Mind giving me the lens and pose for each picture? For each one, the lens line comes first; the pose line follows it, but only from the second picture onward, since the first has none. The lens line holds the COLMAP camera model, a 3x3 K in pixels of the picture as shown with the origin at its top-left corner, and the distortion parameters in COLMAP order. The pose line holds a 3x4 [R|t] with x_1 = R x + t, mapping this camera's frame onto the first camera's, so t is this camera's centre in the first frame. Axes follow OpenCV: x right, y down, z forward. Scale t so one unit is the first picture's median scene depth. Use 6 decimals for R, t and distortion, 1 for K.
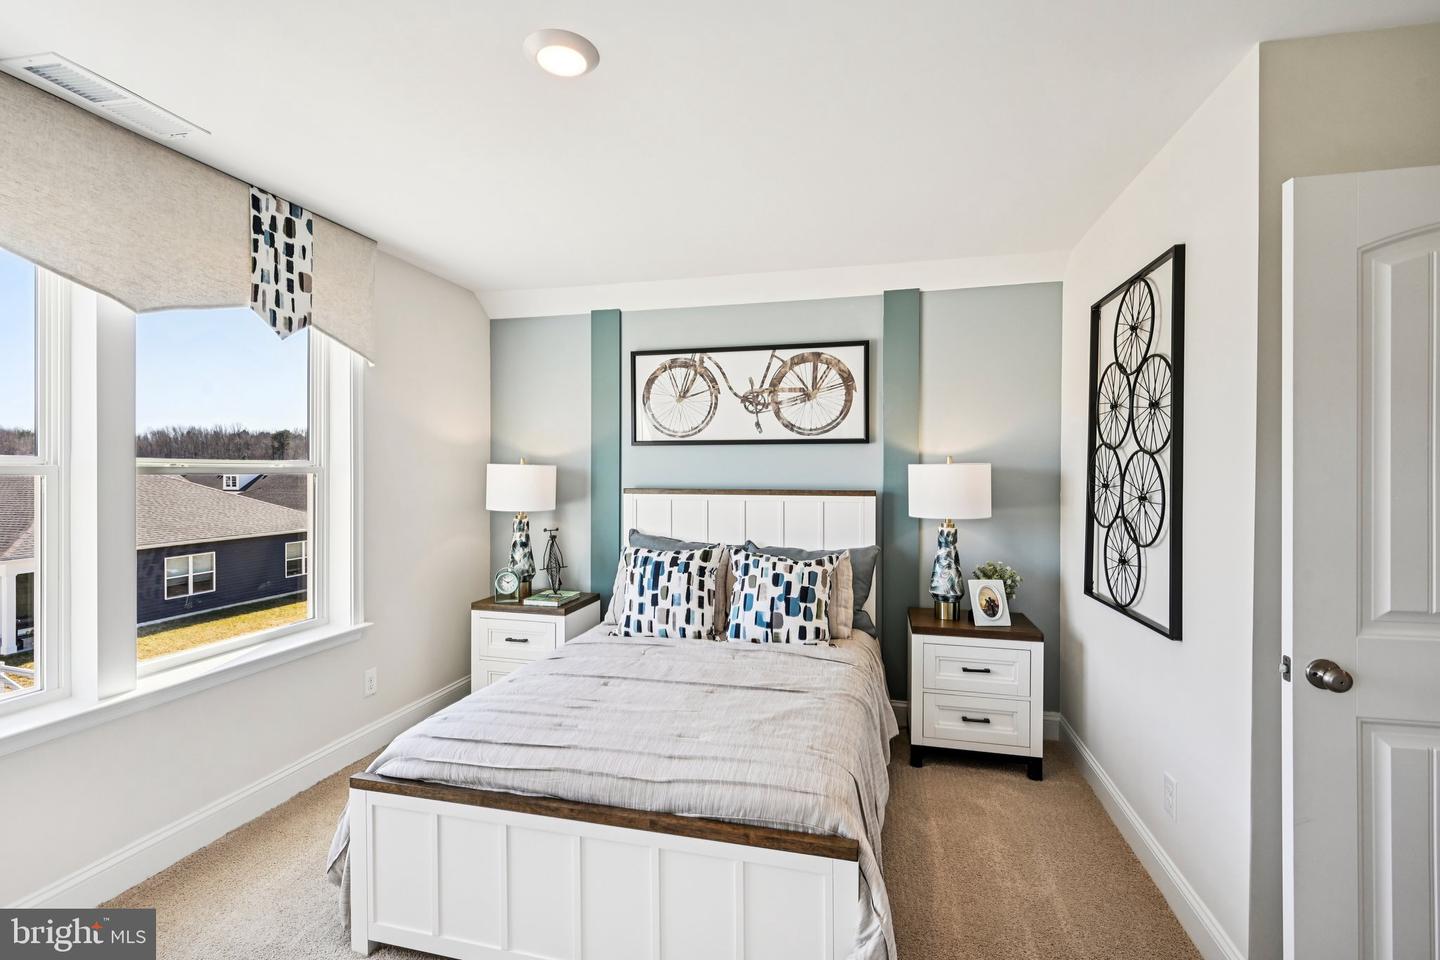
lens RADIAL K [[637.3, 0, 719.4], [0, 637.3, 468.6], [0, 0, 1]] dist [-0.000567, -0.000234]
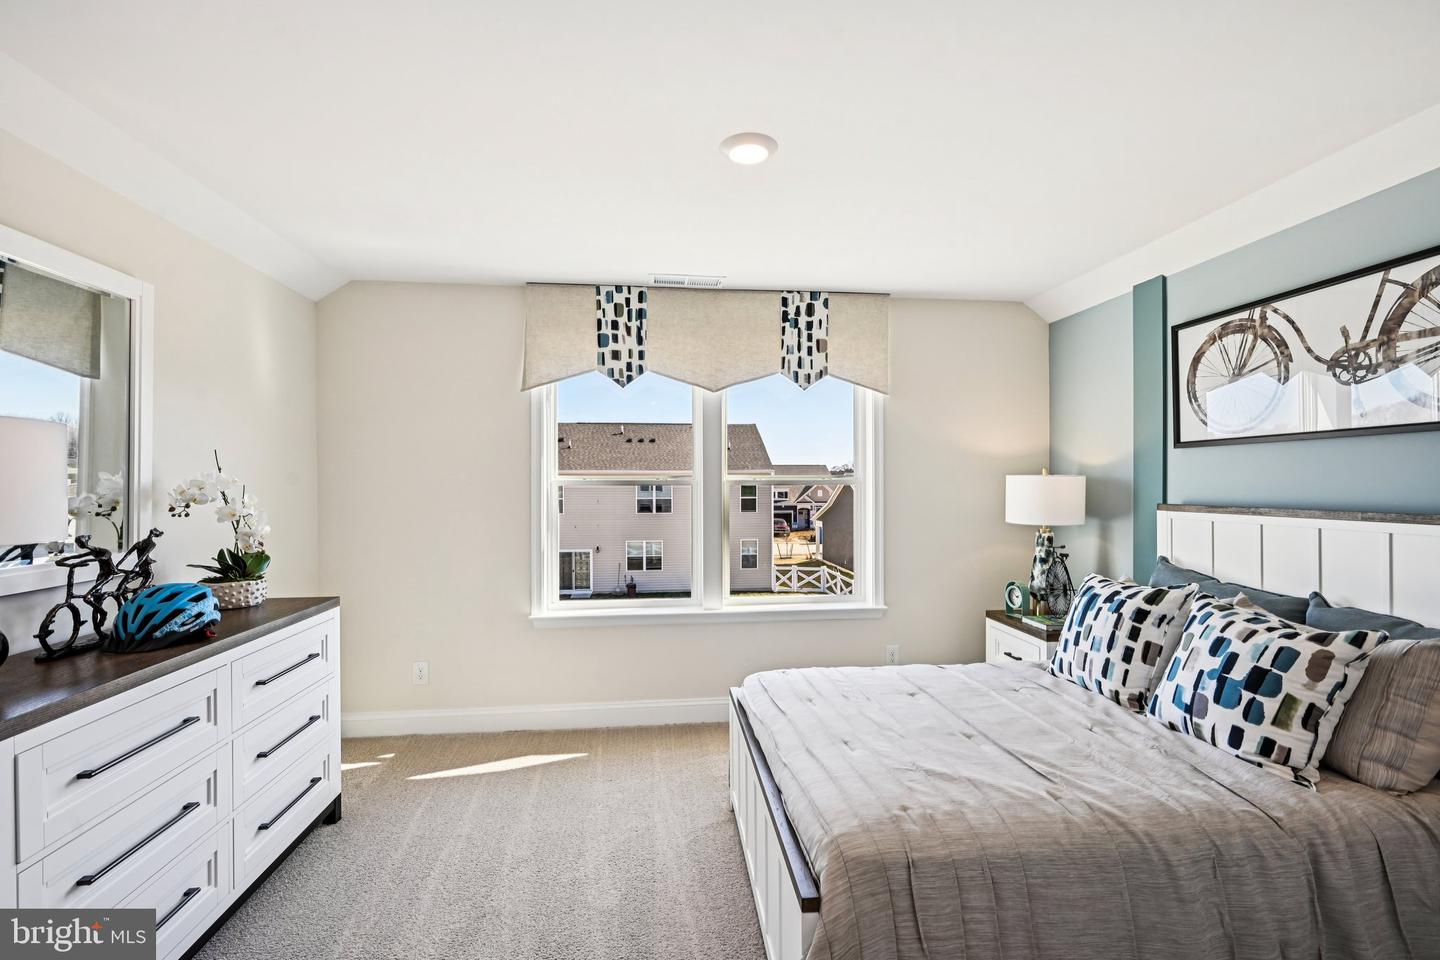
lens RADIAL K [[639.3, 0, 722.7], [0, 639.3, 478.2], [0, 0, 1]] dist [0.001496, -0.000374]
pose [[0.351329, -0.010415, -0.936194, 0.516024], [0.006018, 0.999943, -0.008867, 0.004510], [0.936233, -0.002518, 0.351372, 0.288677]]
